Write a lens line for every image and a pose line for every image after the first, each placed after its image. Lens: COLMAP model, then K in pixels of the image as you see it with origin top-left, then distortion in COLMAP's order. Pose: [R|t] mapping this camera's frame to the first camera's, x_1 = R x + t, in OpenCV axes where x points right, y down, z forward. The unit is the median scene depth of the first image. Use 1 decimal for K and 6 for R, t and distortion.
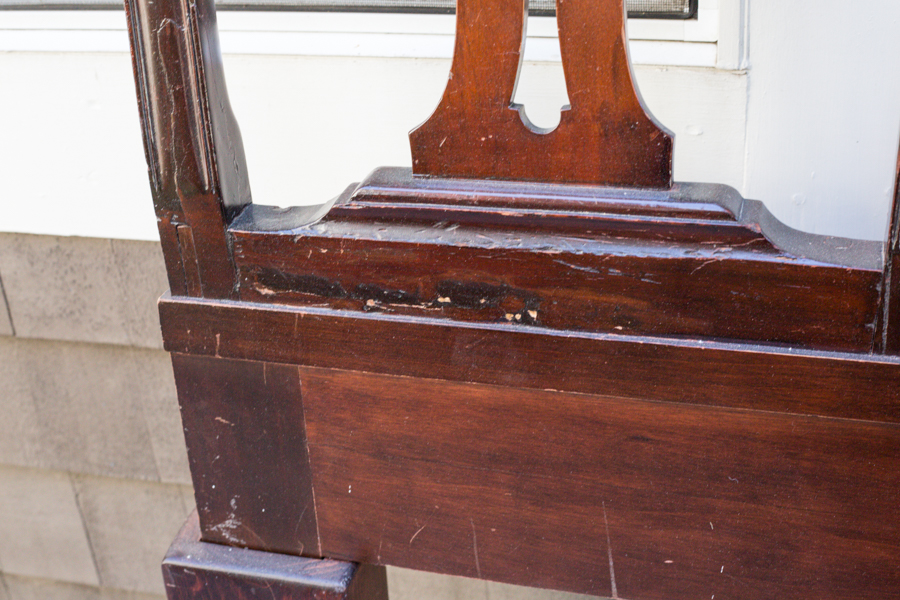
lens RADIAL K [[1325.9, 0, 452.8], [0, 1325.9, 304.6], [0, 0, 1]] dist [-0.094883, 0.000000]
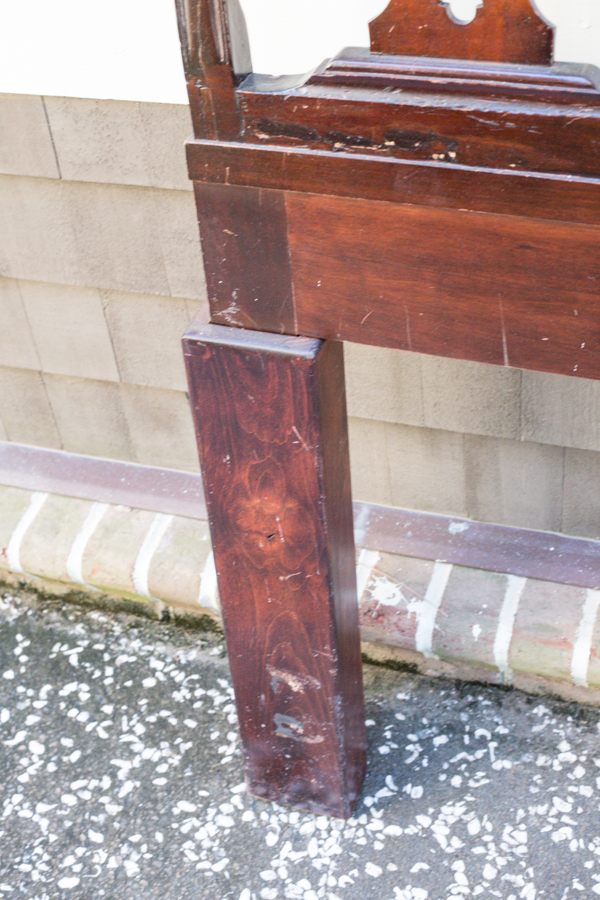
lens RADIAL K [[1385.0, 0, 300.6], [0, 1385.0, 451.3], [0, 0, 1]] dist [-0.123688, 0.000000]
pose [[0.995693, 0.037803, -0.084660, 0.033445], [-0.022364, 0.984065, 0.176396, 0.059489], [0.089979, -0.173743, 0.980672, -0.471904]]
